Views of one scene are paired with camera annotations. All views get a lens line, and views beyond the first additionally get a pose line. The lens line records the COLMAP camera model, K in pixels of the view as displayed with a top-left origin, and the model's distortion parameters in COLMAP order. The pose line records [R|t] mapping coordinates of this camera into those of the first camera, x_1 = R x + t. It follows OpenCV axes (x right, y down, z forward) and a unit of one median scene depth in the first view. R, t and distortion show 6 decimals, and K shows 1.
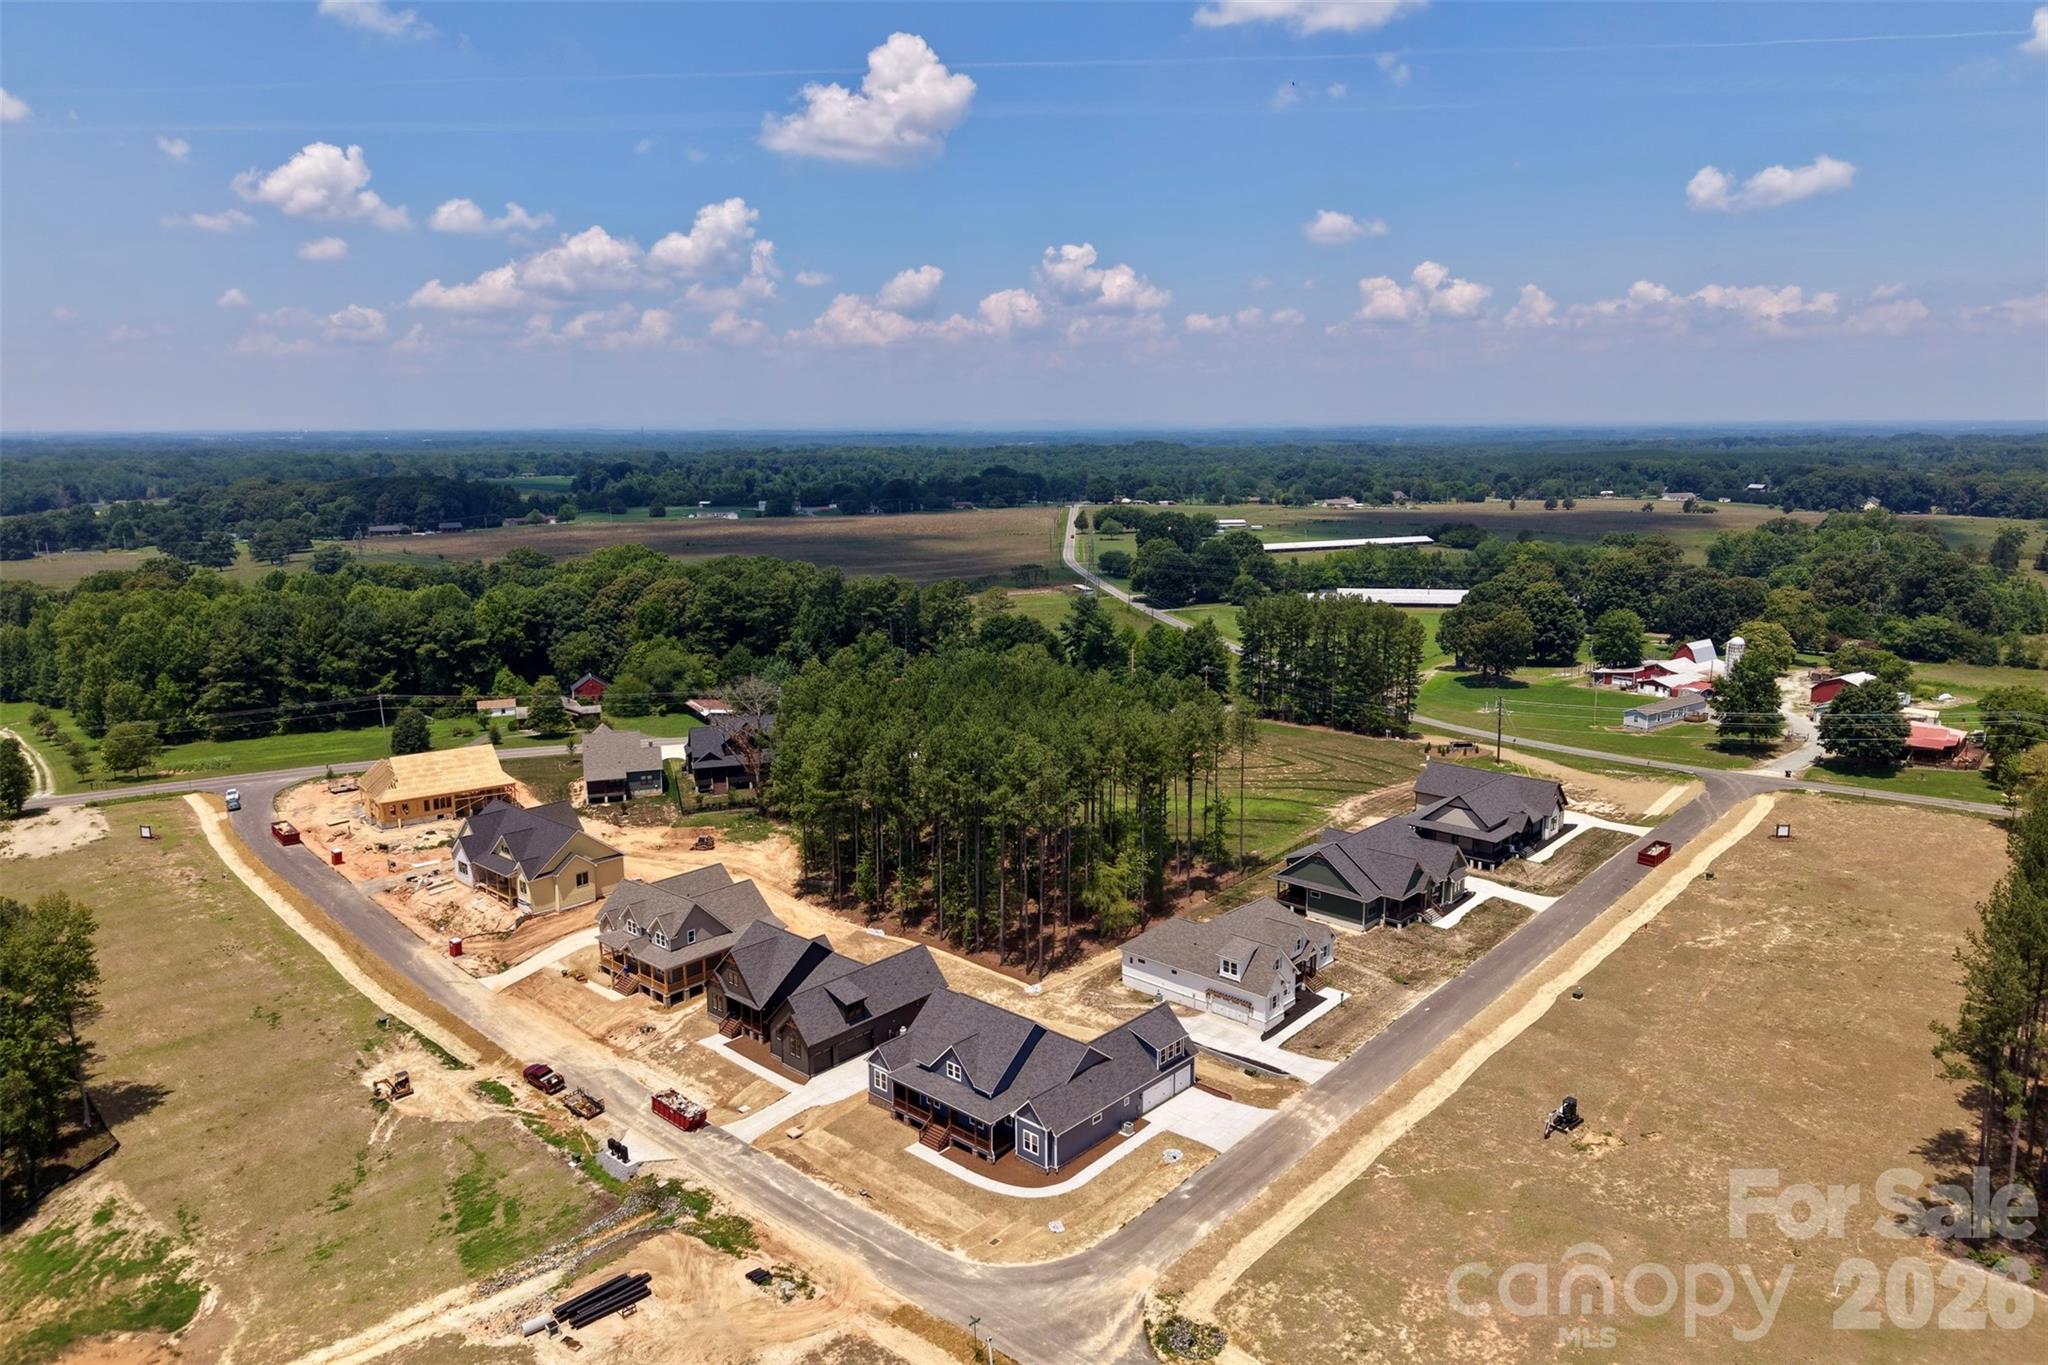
lens RADIAL K [[1358.7, 0, 1029.8], [0, 1358.7, 648.7], [0, 0, 1]] dist [0.041135, -0.054075]
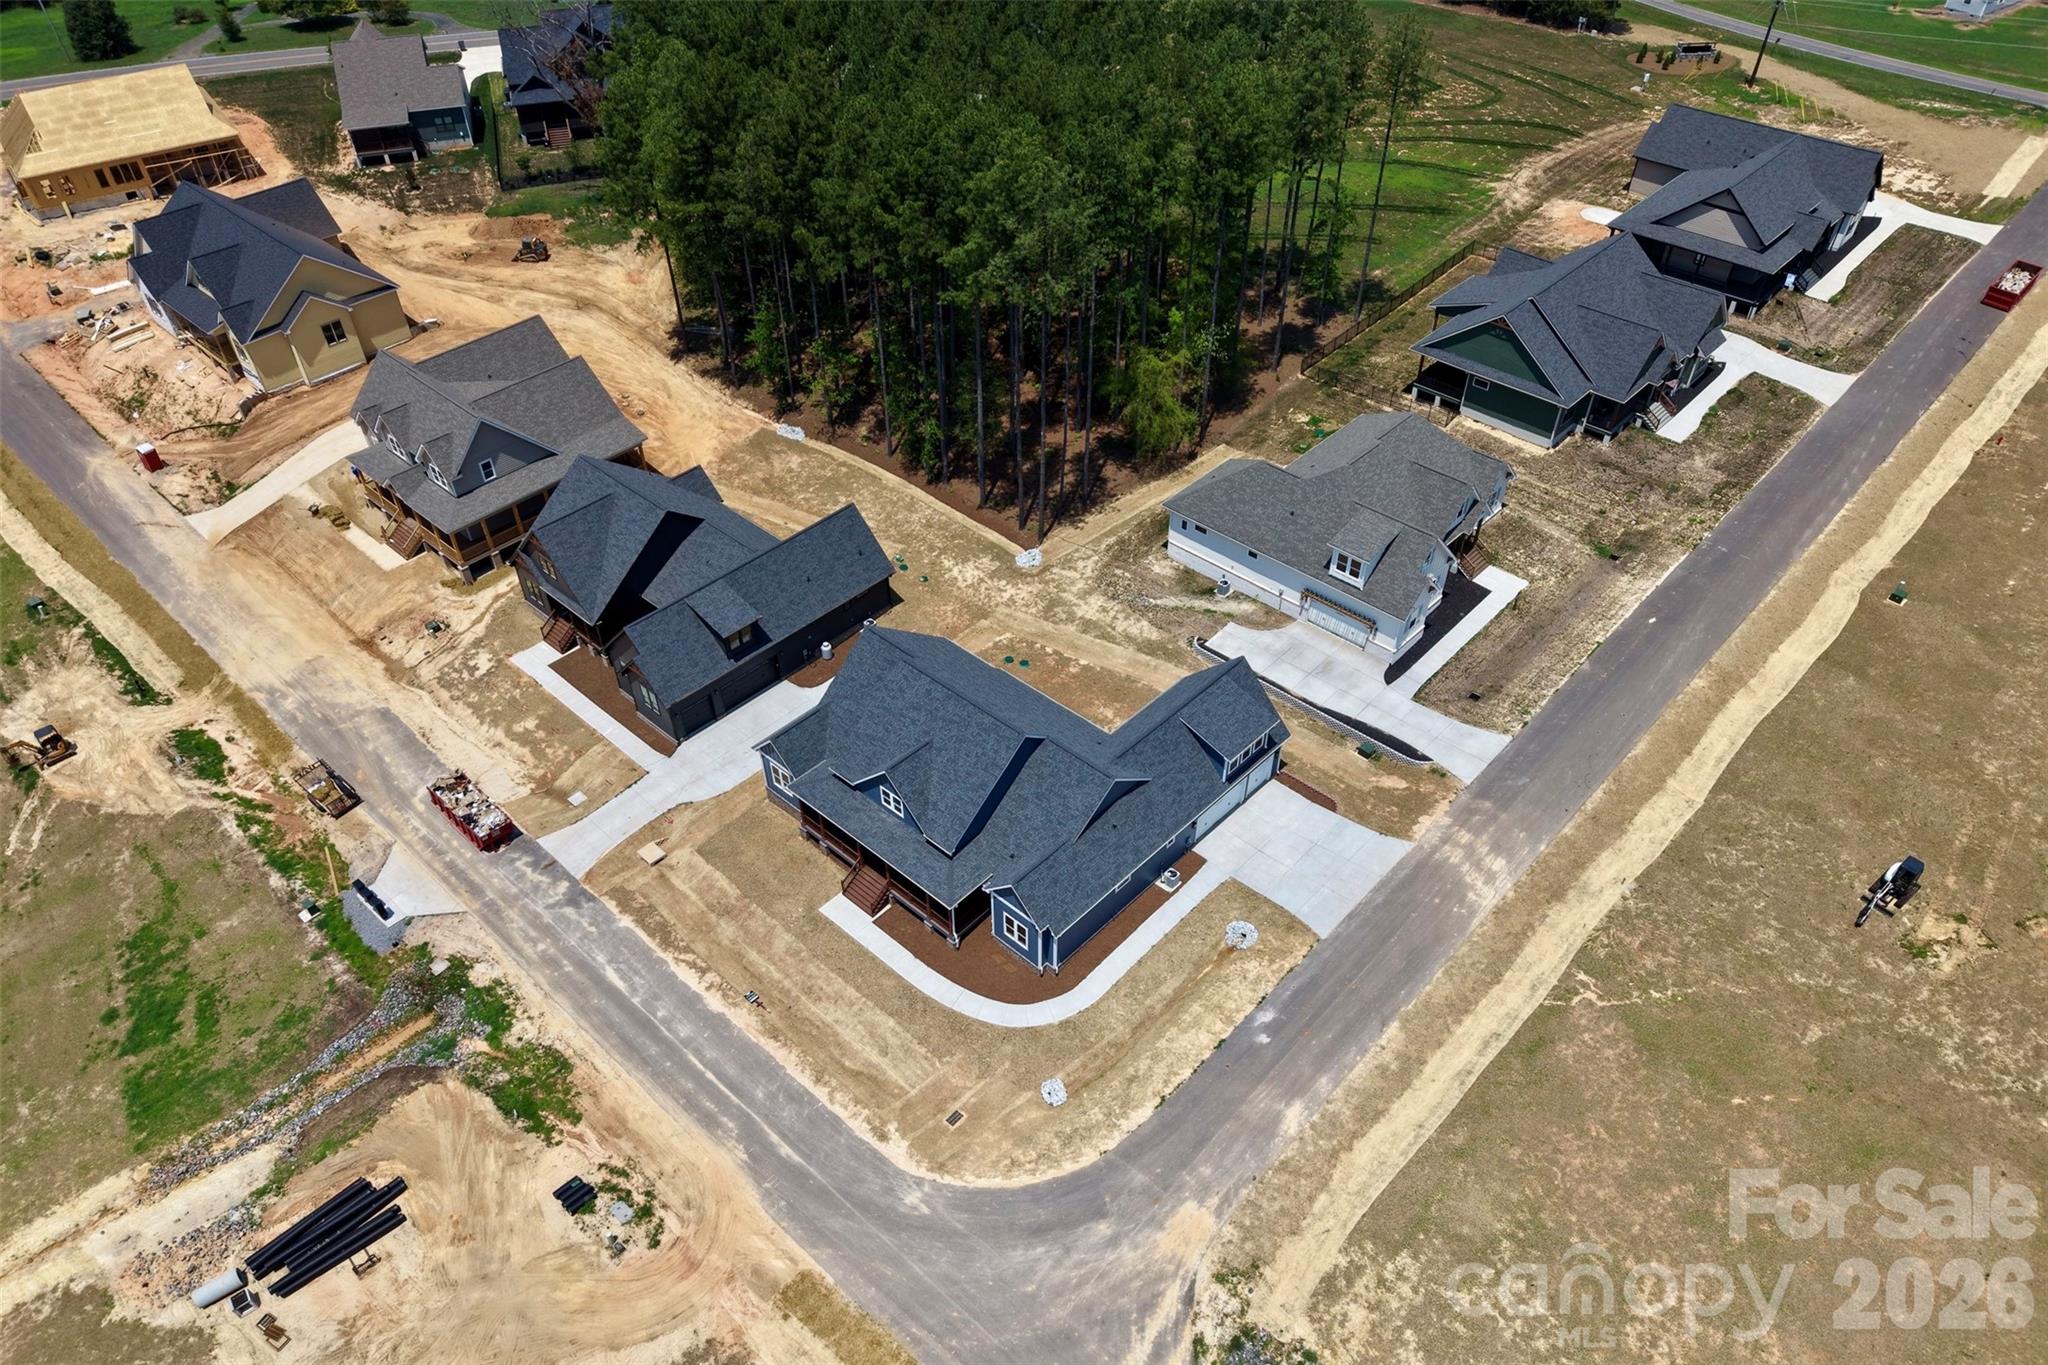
lens RADIAL K [[1373.1, 0, 1026.9], [0, 1373.1, 755.5], [0, 0, 1]] dist [0.020290, -0.017622]
pose [[0.999912, 0.007321, -0.011036, 0.010748], [0.000256, 0.822459, 0.568824, -0.049798], [0.013241, -0.568777, 0.822385, 0.471534]]
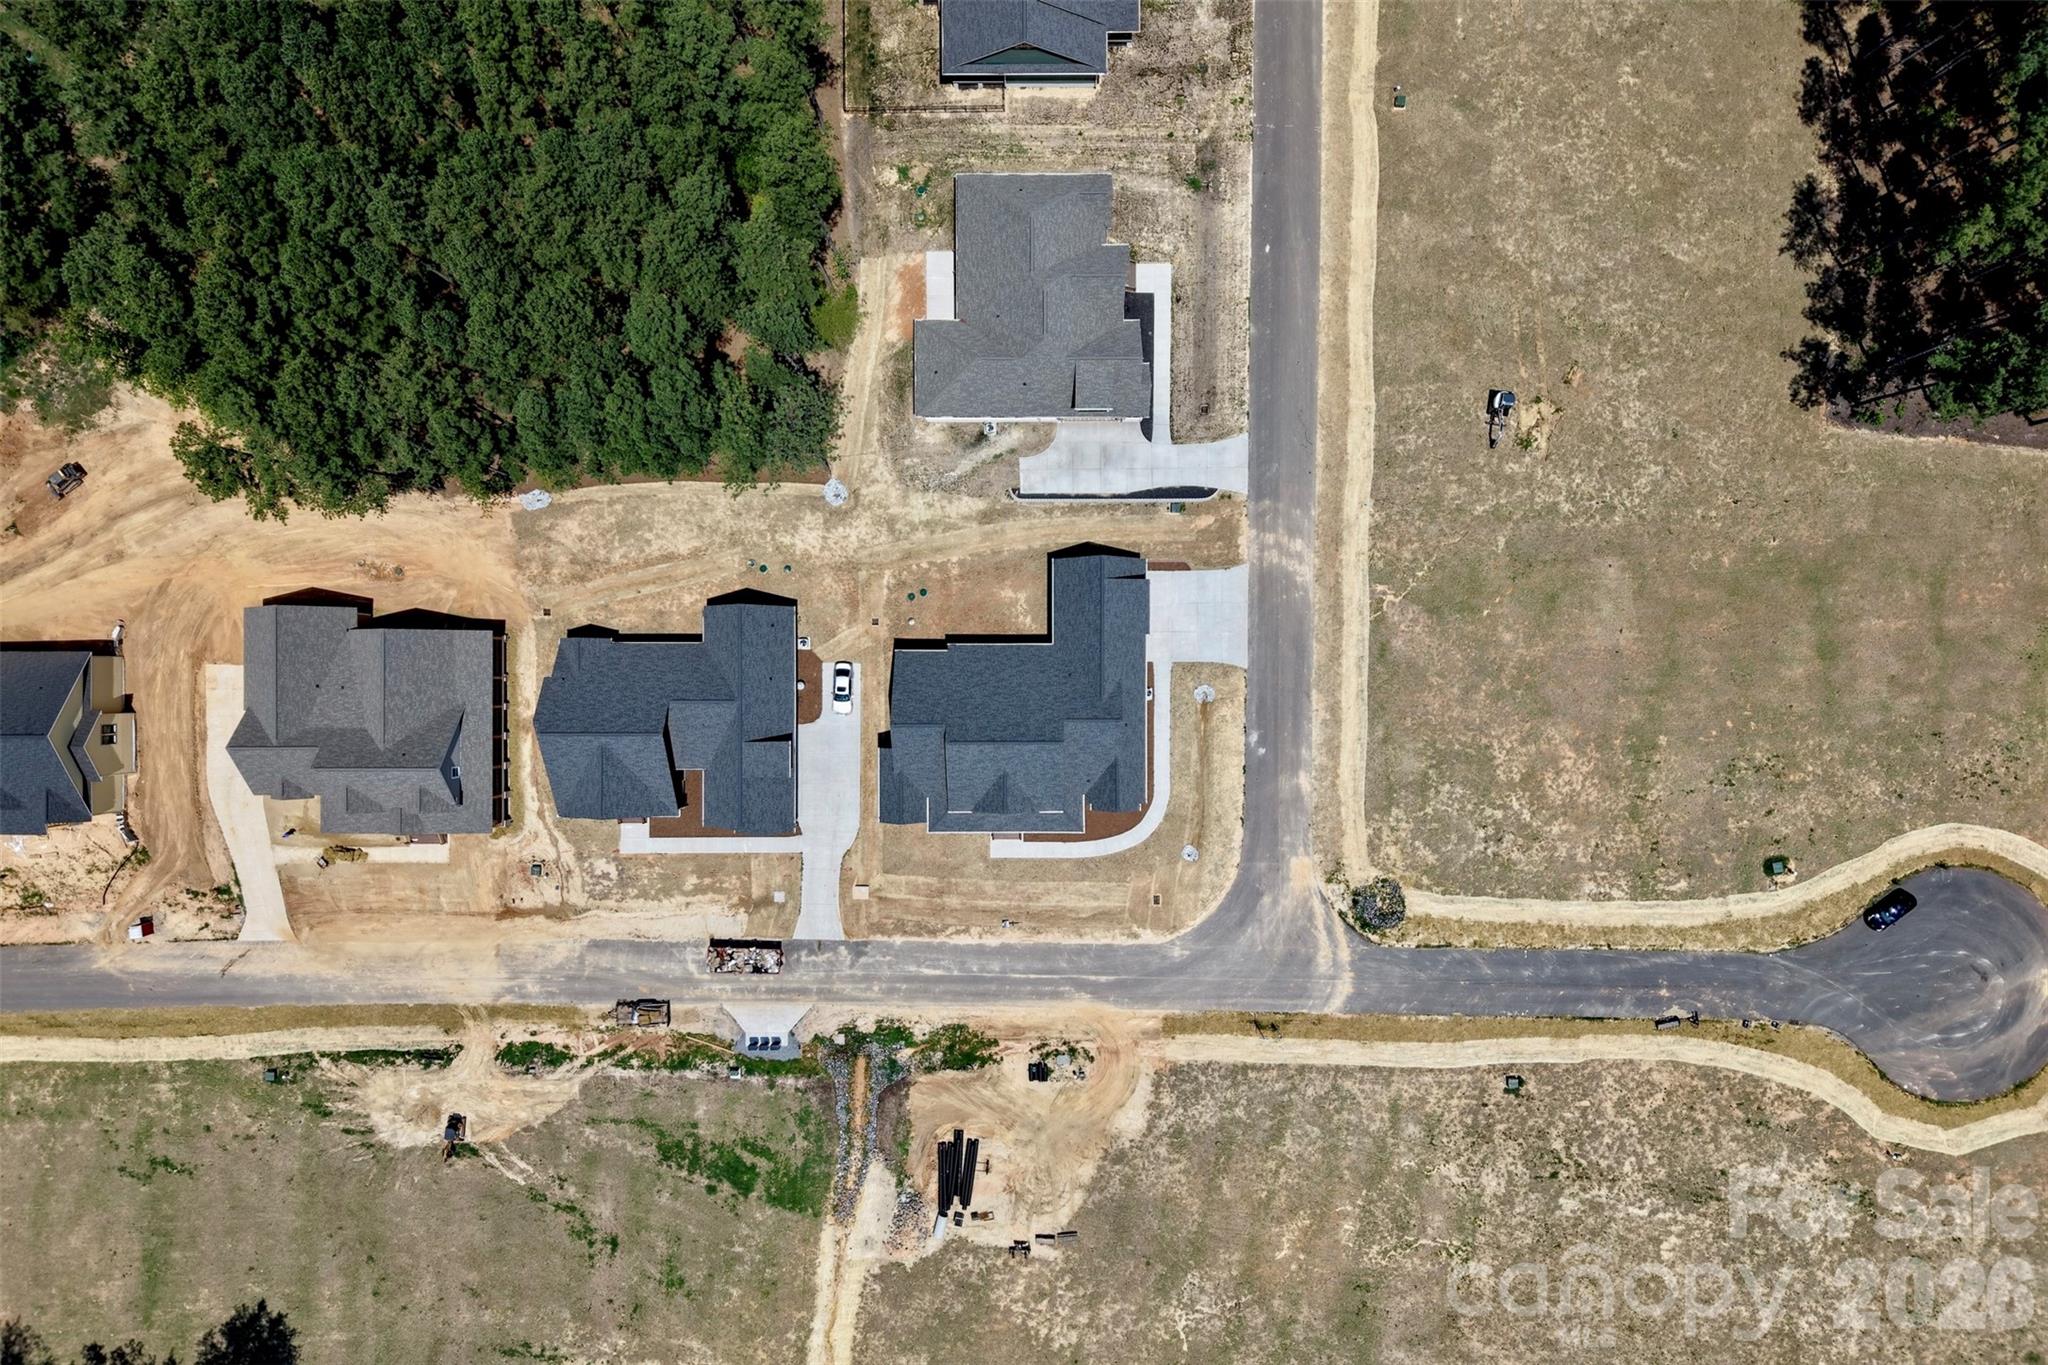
lens RADIAL K [[1358.7, 0, 1029.8], [0, 1358.7, 648.7], [0, 0, 1]] dist [0.041135, -0.054075]
pose [[0.741348, -0.671105, 0.004602, 0.024104], [0.109185, 0.127374, 0.985827, -0.562627], [-0.662179, -0.730338, 0.167703, 0.843143]]
